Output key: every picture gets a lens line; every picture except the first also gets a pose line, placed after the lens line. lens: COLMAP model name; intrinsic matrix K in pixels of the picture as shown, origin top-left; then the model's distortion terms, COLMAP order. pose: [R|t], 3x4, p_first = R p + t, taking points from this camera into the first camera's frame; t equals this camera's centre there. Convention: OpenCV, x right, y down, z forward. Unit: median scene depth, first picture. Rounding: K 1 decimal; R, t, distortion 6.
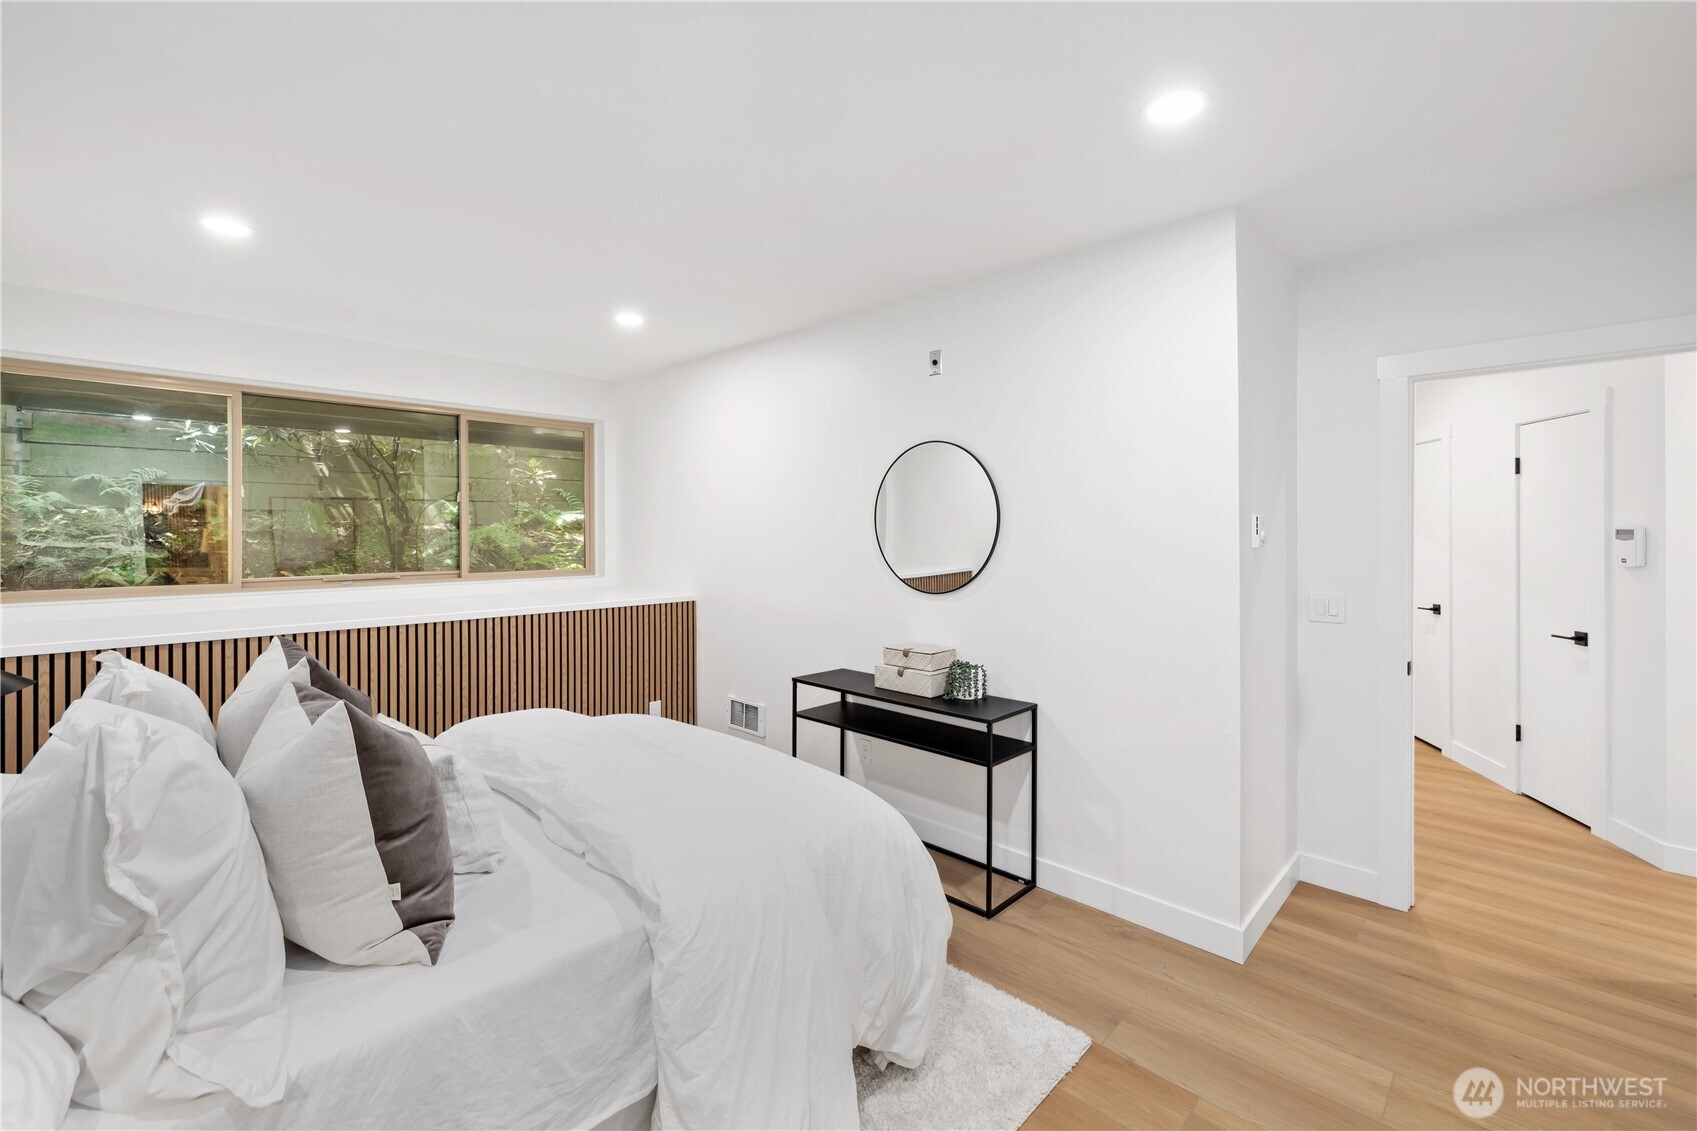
lens RADIAL K [[716.9, 0, 831.6], [0, 716.9, 533.0], [0, 0, 1]] dist [-0.002274, 0.000292]
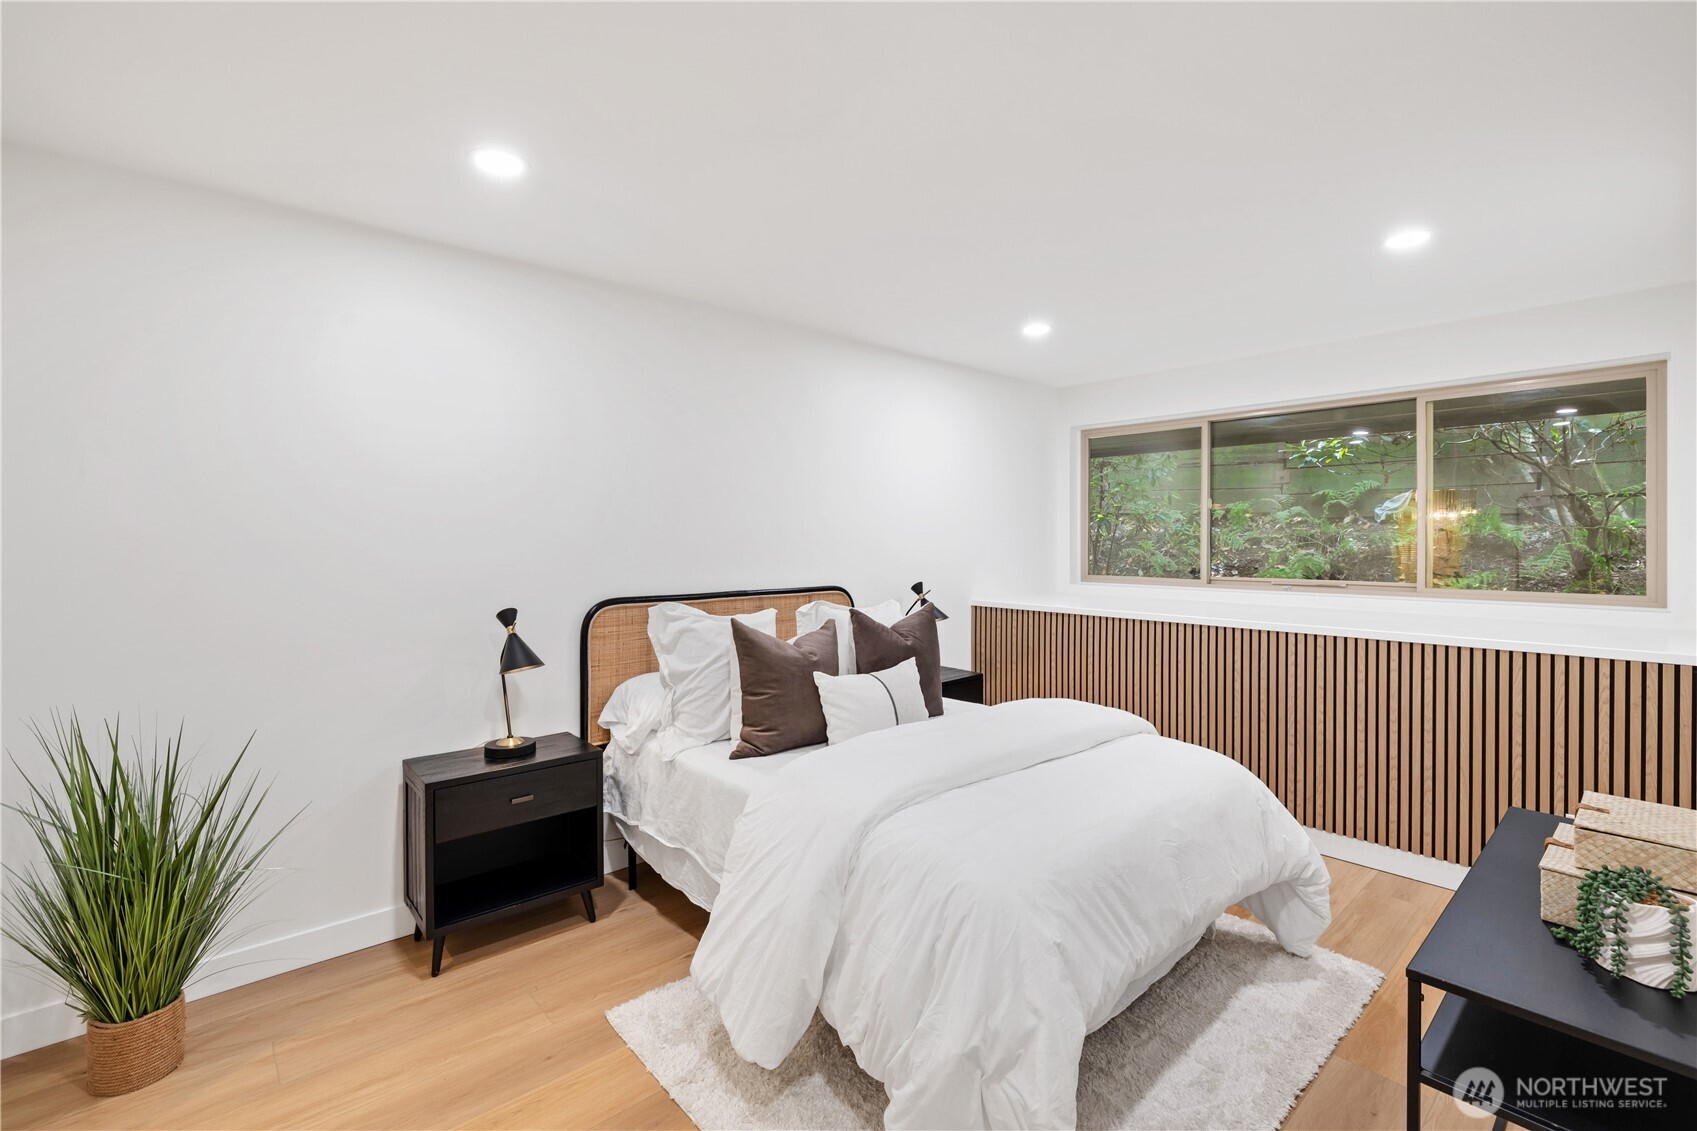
lens RADIAL K [[738.7, 0, 849.3], [0, 738.7, 545.7], [0, 0, 1]] dist [-0.001015, -0.000031]
pose [[-0.072546, 0.010836, -0.997306, 0.484517], [0.001345, 0.999941, 0.010767, -0.002822], [0.997364, -0.000560, -0.072556, 0.495271]]
